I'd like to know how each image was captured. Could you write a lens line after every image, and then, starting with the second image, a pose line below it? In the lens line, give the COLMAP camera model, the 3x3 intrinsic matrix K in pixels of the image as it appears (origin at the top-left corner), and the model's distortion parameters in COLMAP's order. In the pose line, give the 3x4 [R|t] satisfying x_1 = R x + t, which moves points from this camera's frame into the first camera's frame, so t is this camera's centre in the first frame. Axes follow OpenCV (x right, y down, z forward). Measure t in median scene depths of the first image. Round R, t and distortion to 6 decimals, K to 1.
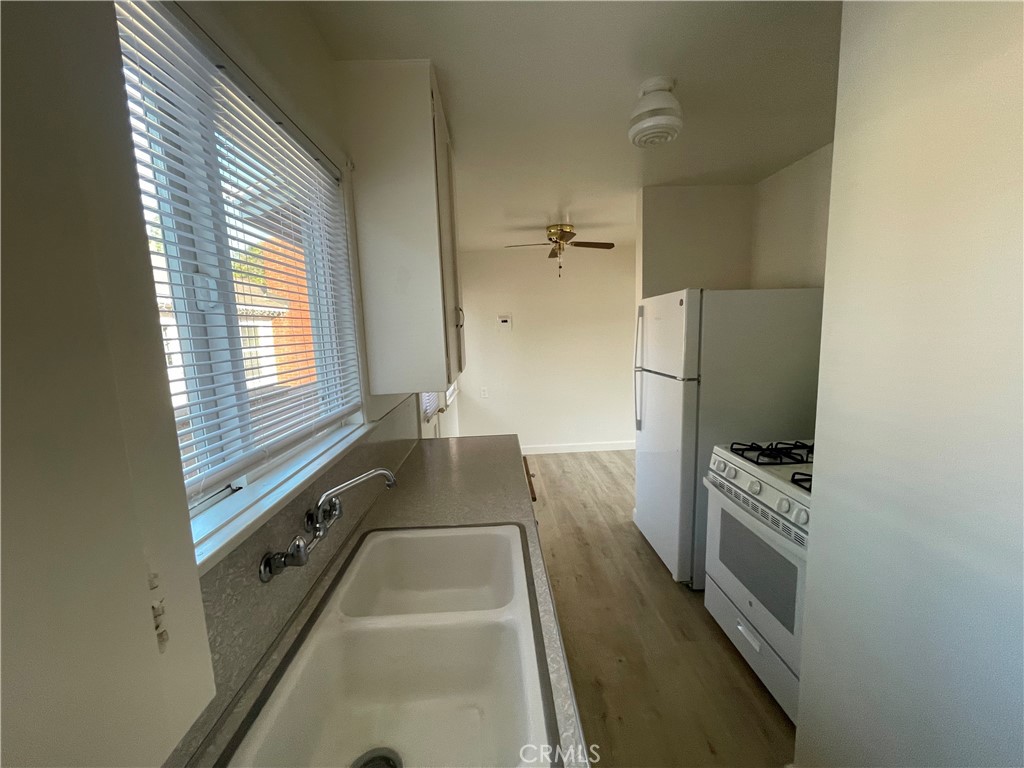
lens RADIAL K [[415.7, 0, 512.9], [0, 415.7, 384.7], [0, 0, 1]] dist [-0.007132, 0.002120]
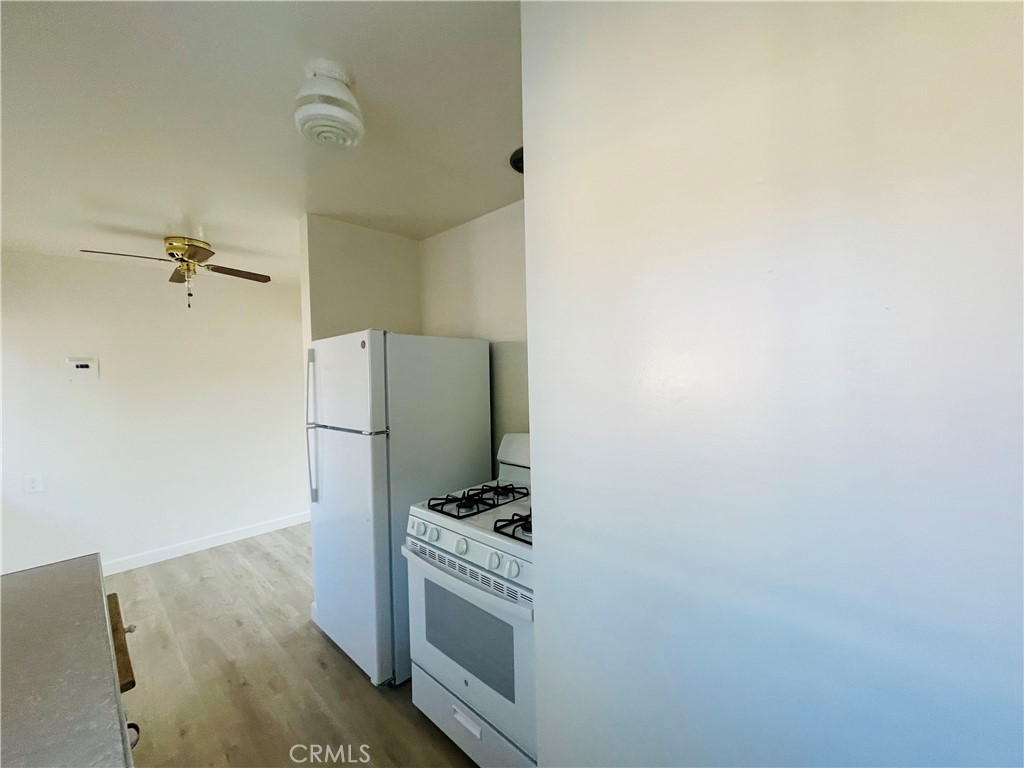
lens RADIAL K [[415.7, 0, 511.8], [0, 415.7, 384.6], [0, 0, 1]] dist [-0.007132, 0.002120]
pose [[0.721206, -0.000396, 0.692721, 0.026606], [0.092895, 0.991023, -0.096147, -0.003012], [-0.686464, 0.133692, 0.714768, 0.165045]]
